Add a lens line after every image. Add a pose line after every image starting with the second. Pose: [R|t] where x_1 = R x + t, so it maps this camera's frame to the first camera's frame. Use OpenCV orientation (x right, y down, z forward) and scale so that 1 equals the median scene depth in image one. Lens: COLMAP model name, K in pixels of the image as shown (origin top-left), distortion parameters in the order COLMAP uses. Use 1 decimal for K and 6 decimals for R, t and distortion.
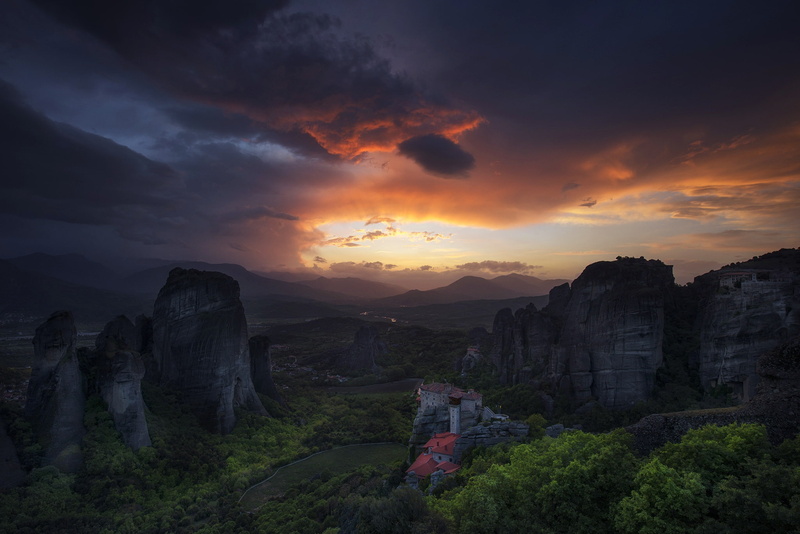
lens RADIAL K [[442.3, 0, 392.5], [0, 442.3, 261.9], [0, 0, 1]] dist [0.001073, -0.004420]
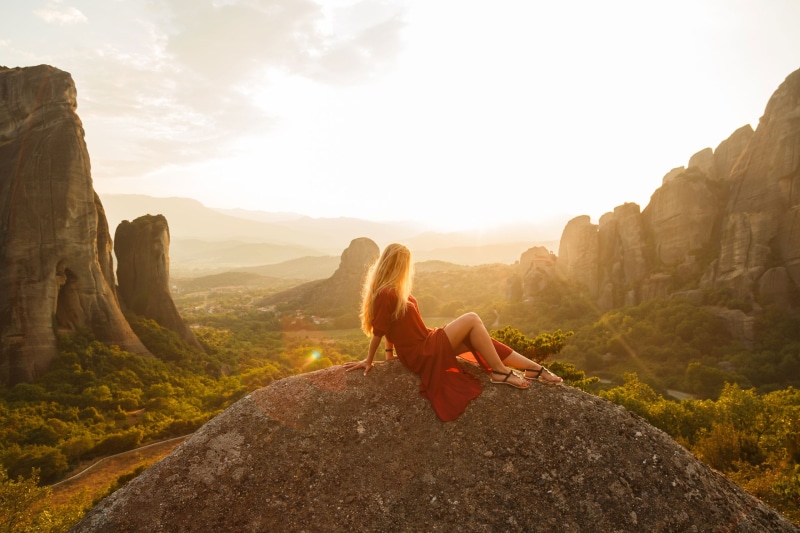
lens RADIAL K [[553.8, 0, 401.6], [0, 553.8, 265.6], [0, 0, 1]] dist [0.007998, 0.006874]
pose [[0.999994, -0.001308, 0.003298, -0.004645], [0.000984, 0.995342, 0.096404, 0.198985], [-0.003409, -0.096400, 0.995337, 0.419103]]
